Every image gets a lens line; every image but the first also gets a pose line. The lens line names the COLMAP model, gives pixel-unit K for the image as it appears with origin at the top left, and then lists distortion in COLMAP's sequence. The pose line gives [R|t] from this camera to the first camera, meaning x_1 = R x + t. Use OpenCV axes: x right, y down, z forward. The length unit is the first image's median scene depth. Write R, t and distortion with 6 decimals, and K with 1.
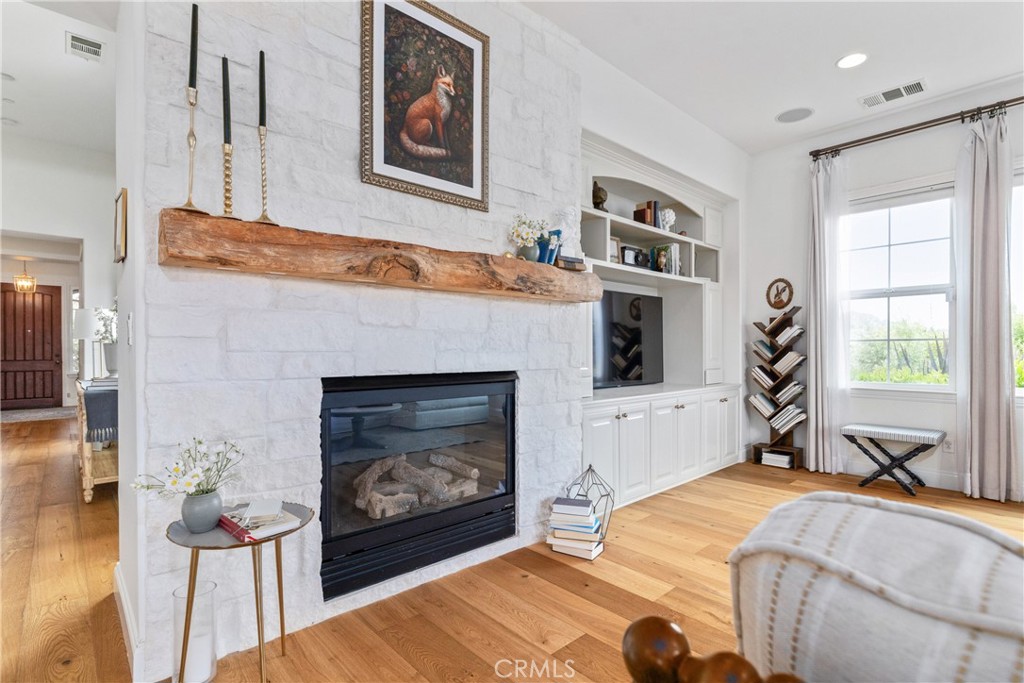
lens RADIAL K [[481.8, 0, 490.1], [0, 481.8, 352.8], [0, 0, 1]] dist [-0.000936, 0.001323]
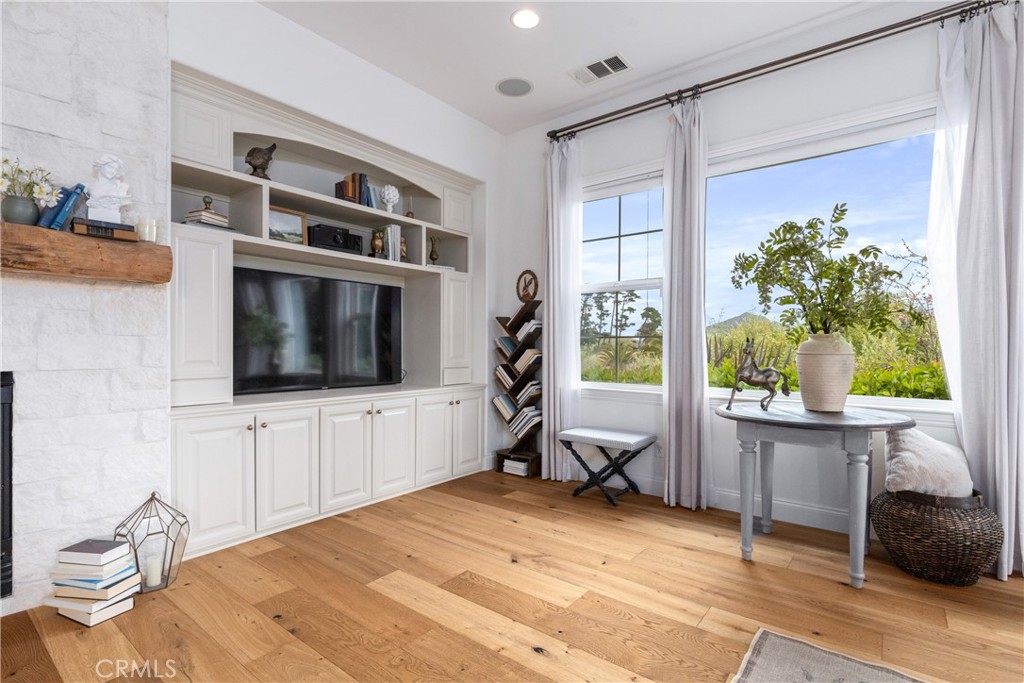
lens RADIAL K [[481.8, 0, 495.1], [0, 481.8, 350.2], [0, 0, 1]] dist [-0.000936, 0.001323]
pose [[0.988751, 0.005174, 0.149479, 0.647539], [-0.005188, 0.999986, -0.000296, 0.000547], [-0.149479, -0.000482, 0.988765, 0.155621]]
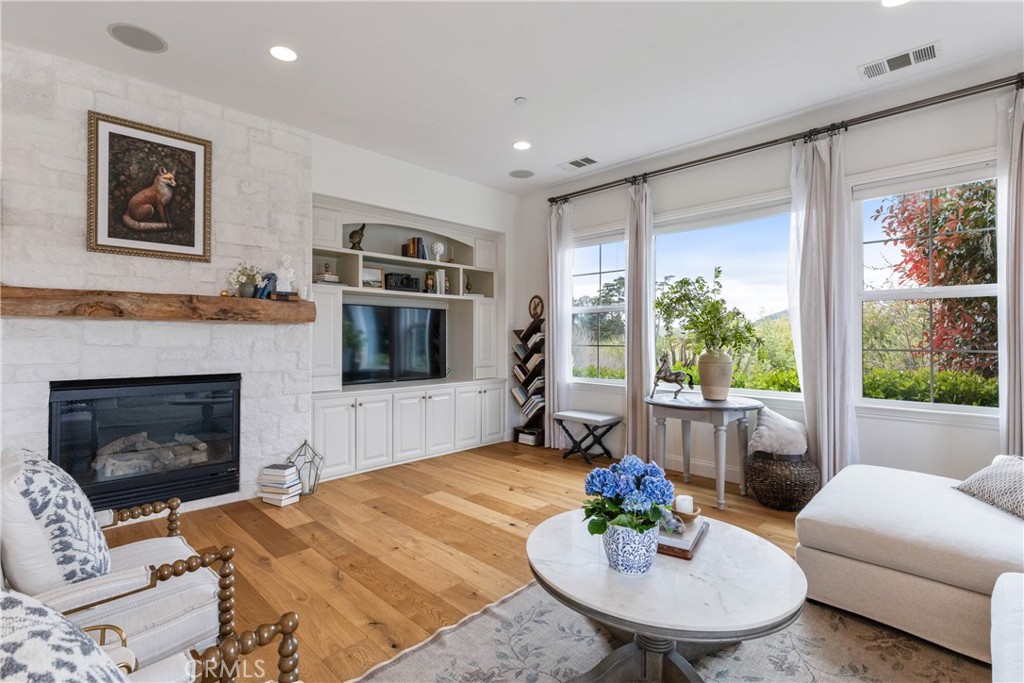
lens RADIAL K [[477.5, 0, 490.6], [0, 477.5, 331.6], [0, 0, 1]] dist [0.005535, -0.001796]
pose [[0.999449, 0.002862, 0.033062, 0.706522], [-0.002285, 0.999845, -0.017486, -0.058397], [-0.033107, 0.017400, 0.999300, -0.401250]]
